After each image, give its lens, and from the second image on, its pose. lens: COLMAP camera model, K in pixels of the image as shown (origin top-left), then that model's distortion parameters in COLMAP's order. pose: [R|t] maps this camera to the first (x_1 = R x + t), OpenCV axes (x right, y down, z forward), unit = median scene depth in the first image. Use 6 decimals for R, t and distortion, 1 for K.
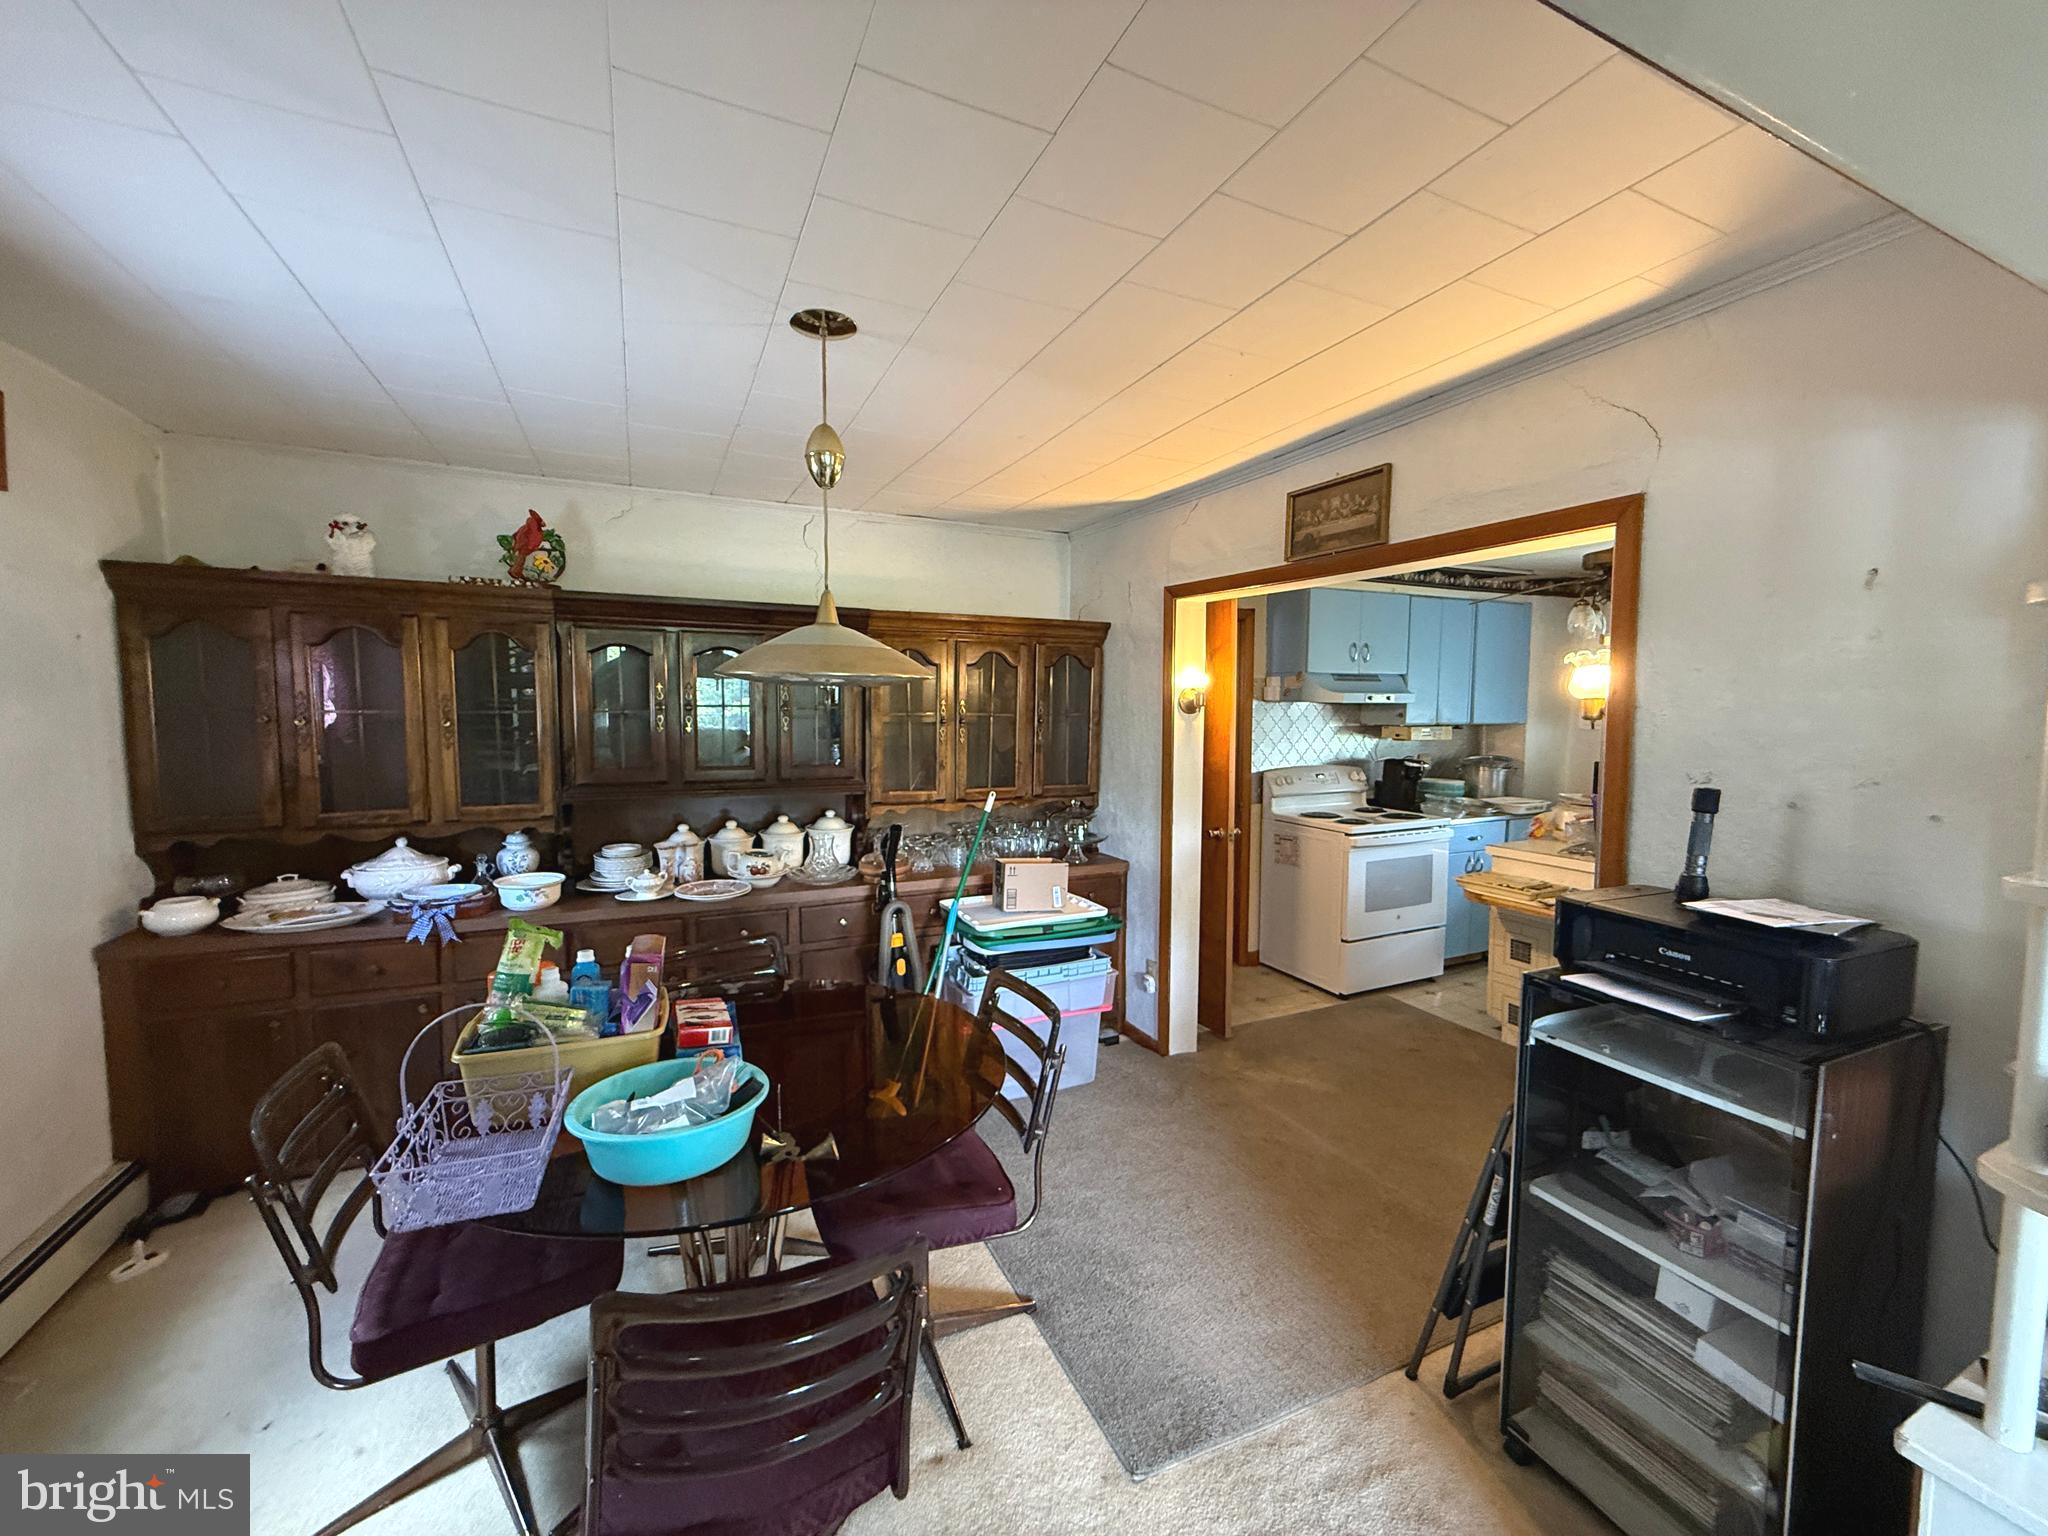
lens RADIAL K [[814.6, 0, 1022.0], [0, 814.6, 763.8], [0, 0, 1]] dist [0.001934, -0.000270]
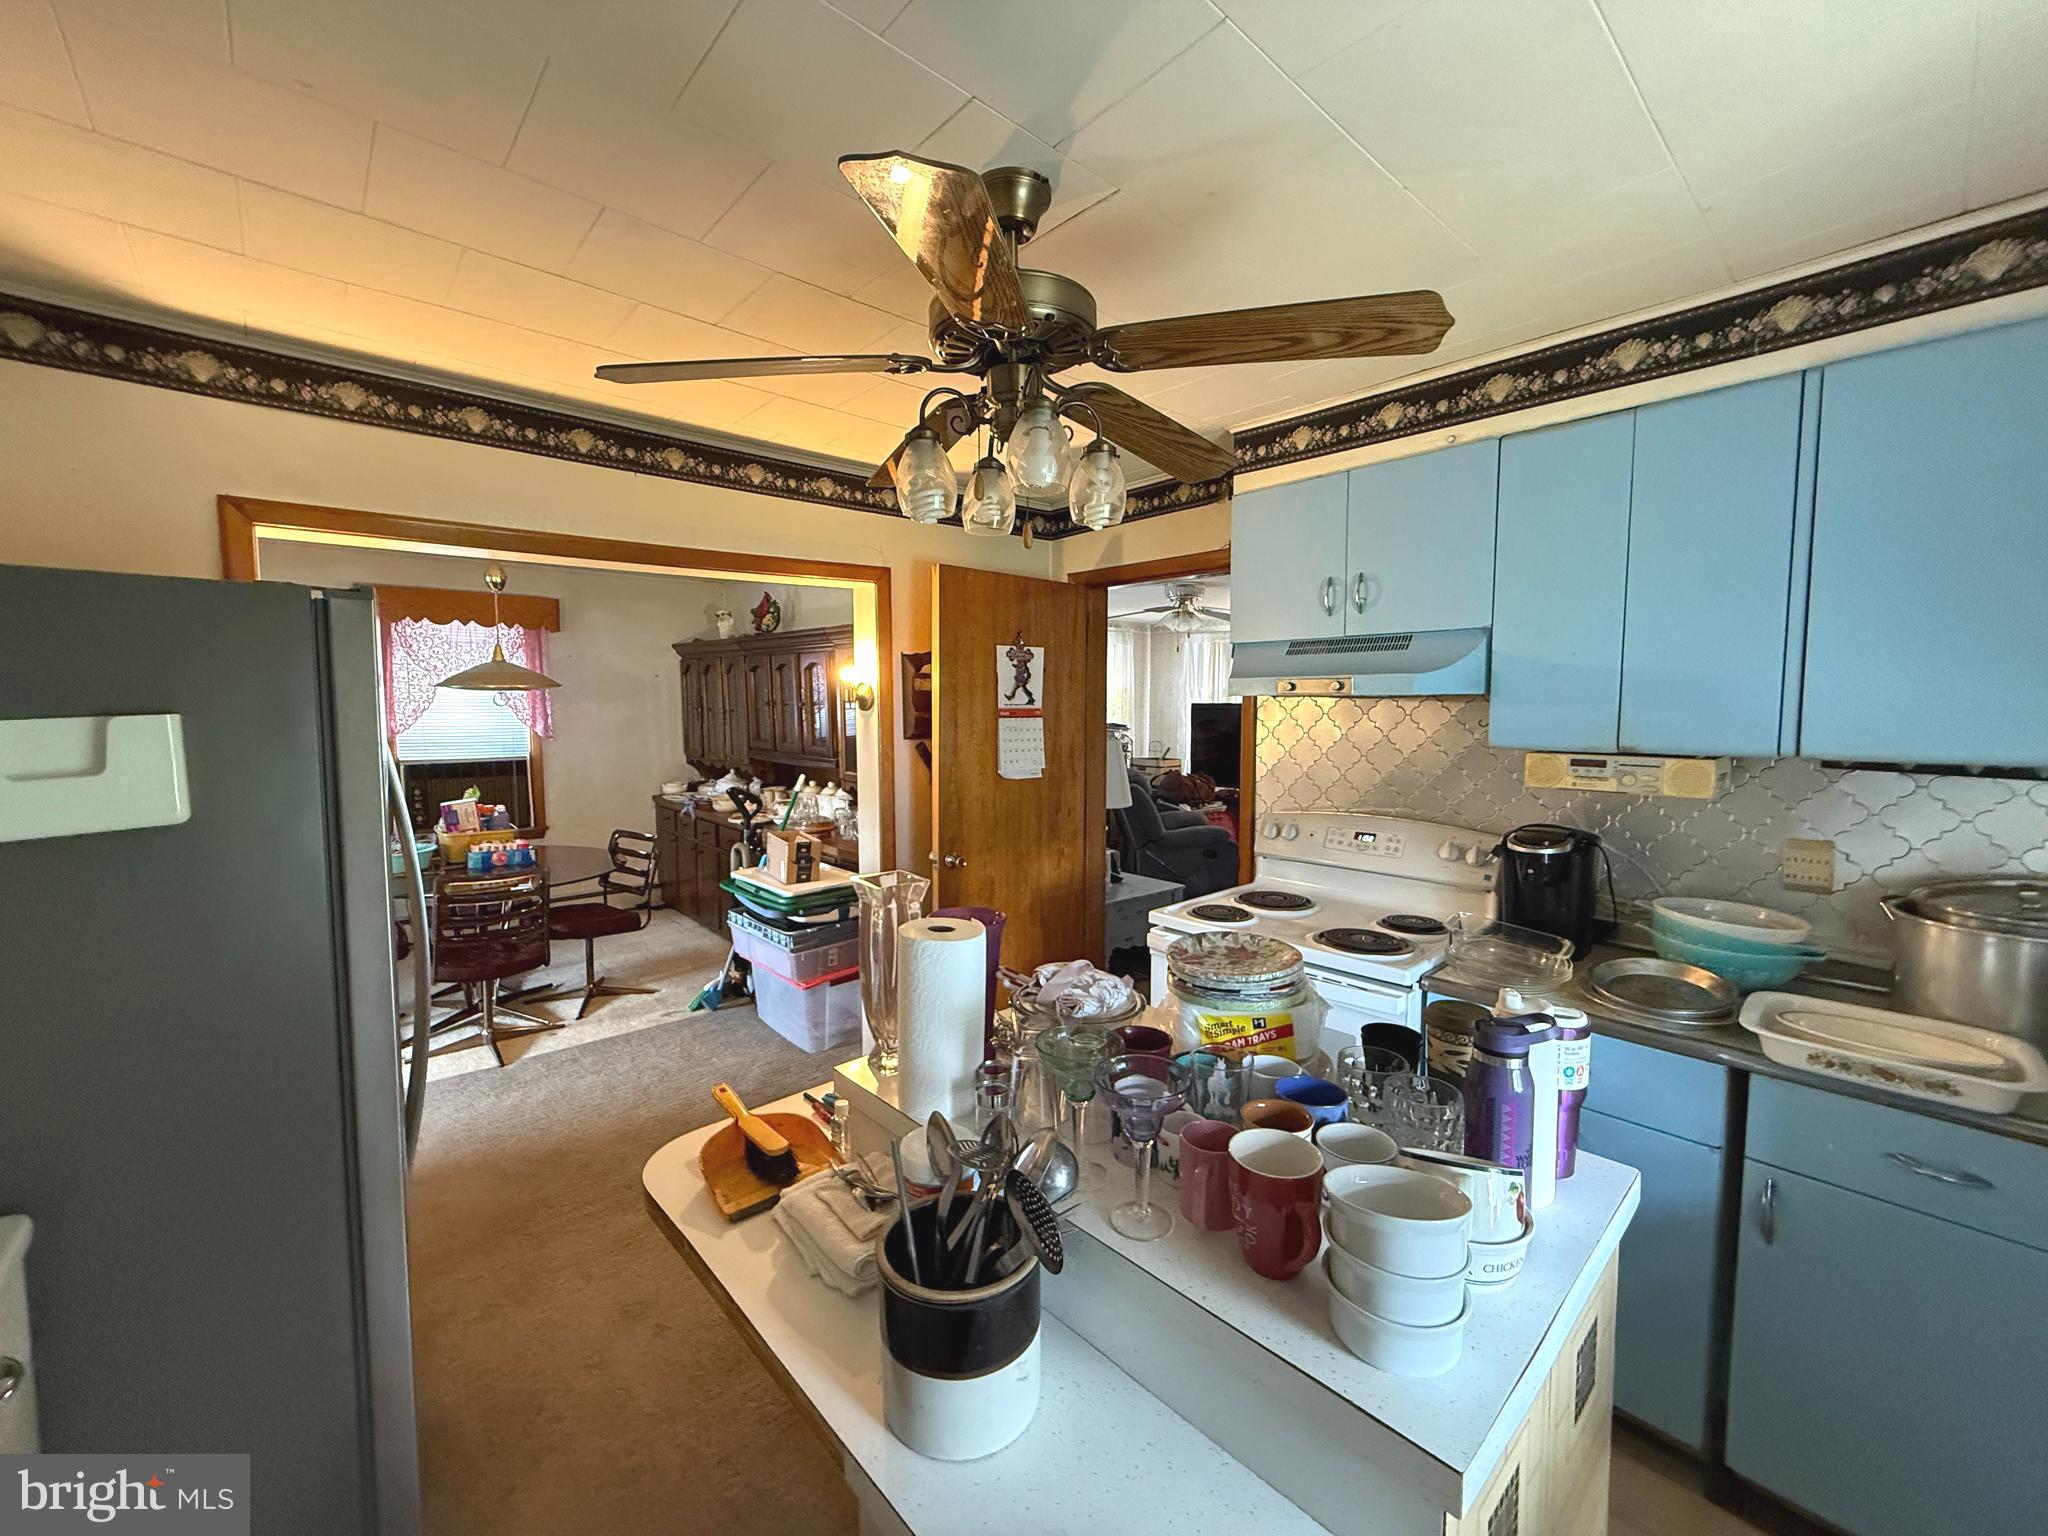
lens RADIAL K [[814.6, 0, 1022.0], [0, 814.6, 763.8], [0, 0, 1]] dist [0.001934, -0.000270]
pose [[0.299078, 0.069891, -0.951666, 0.806801], [-0.069250, 0.996274, 0.051404, -0.043564], [0.951713, 0.050529, 0.302804, 0.641675]]
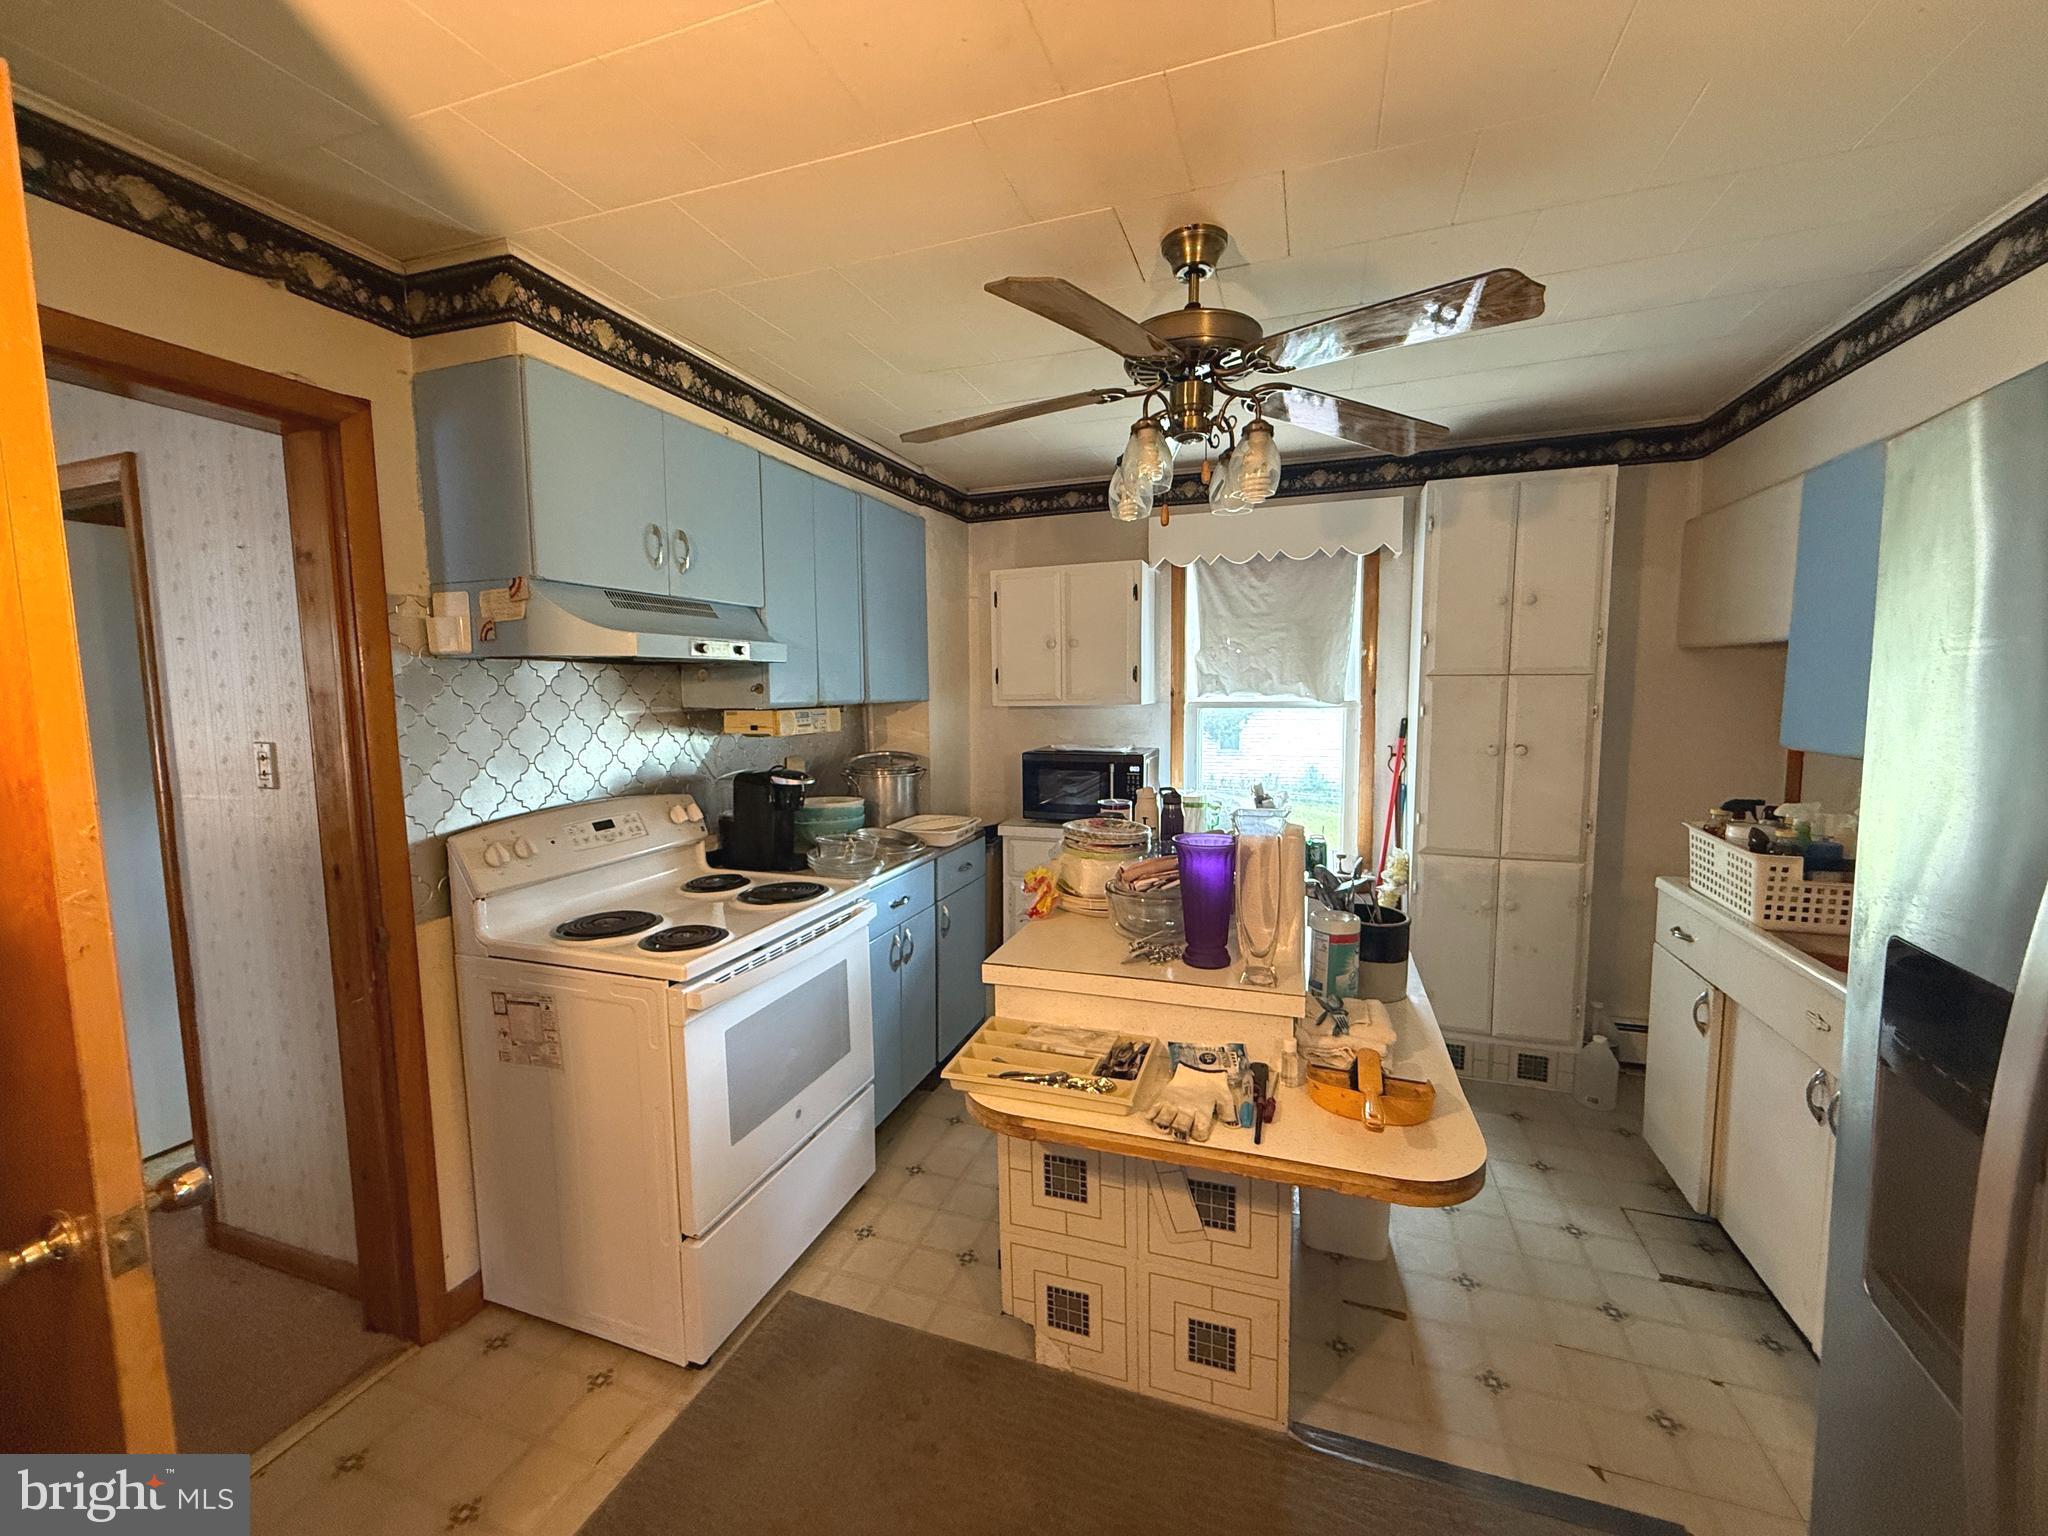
lens RADIAL K [[814.6, 0, 1022.0], [0, 814.6, 763.8], [0, 0, 1]] dist [0.001934, -0.000270]
pose [[0.701934, -0.076286, 0.708145, 0.215000], [0.066624, 0.996921, 0.041355, -0.022451], [-0.709119, 0.018151, 0.704855, 0.524611]]
